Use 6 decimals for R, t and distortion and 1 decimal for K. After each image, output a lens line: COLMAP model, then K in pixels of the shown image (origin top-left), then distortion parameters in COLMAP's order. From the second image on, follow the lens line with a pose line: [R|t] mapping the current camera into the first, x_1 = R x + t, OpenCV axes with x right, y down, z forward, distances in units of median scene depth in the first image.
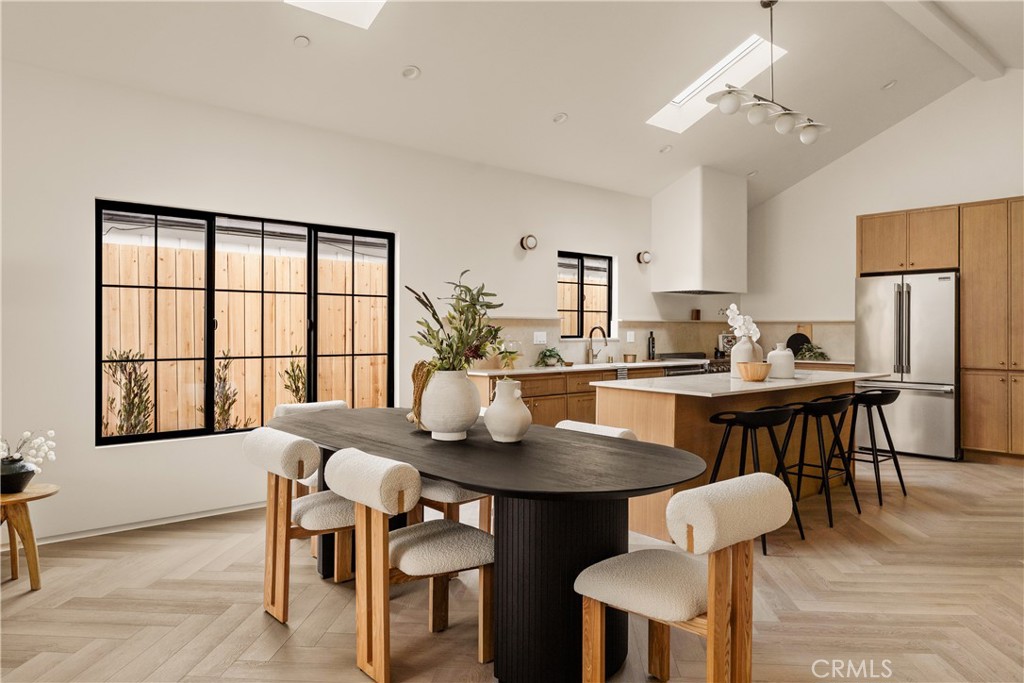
lens RADIAL K [[689.2, 0, 509.5], [0, 689.2, 335.3], [0, 0, 1]] dist [-0.003145, 0.005605]
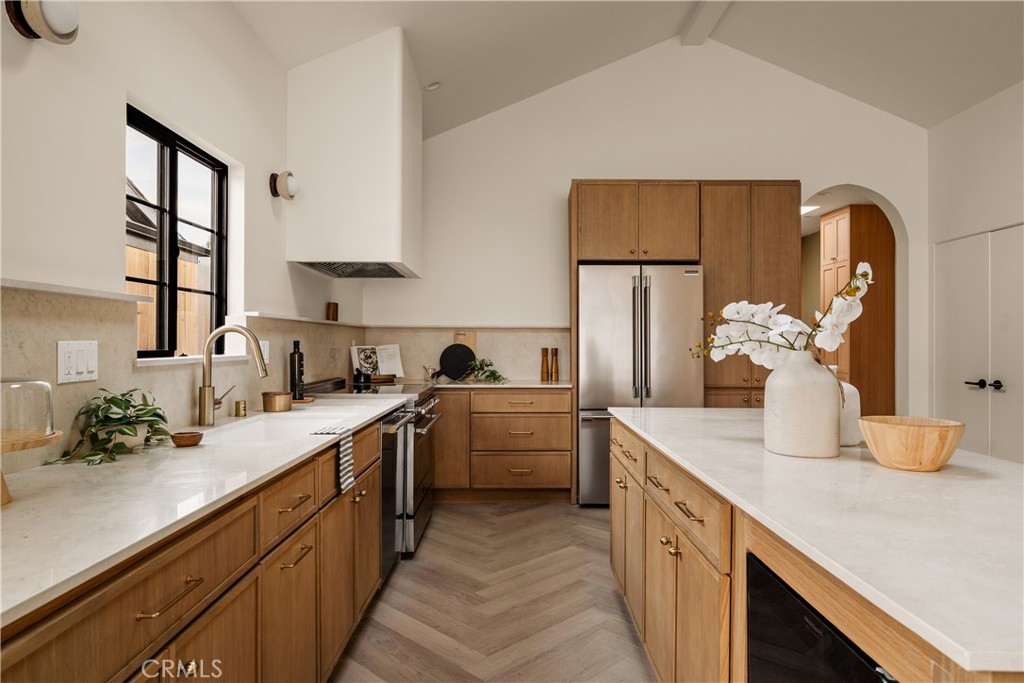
lens RADIAL K [[634.8, 0, 511.1], [0, 634.8, 340.3], [0, 0, 1]] dist [-0.000110, -0.000077]
pose [[0.658238, 0.003226, 0.752803, -0.034341], [0.004319, 0.999958, -0.008062, -0.001559], [-0.752798, 0.008558, 0.658196, 0.630378]]
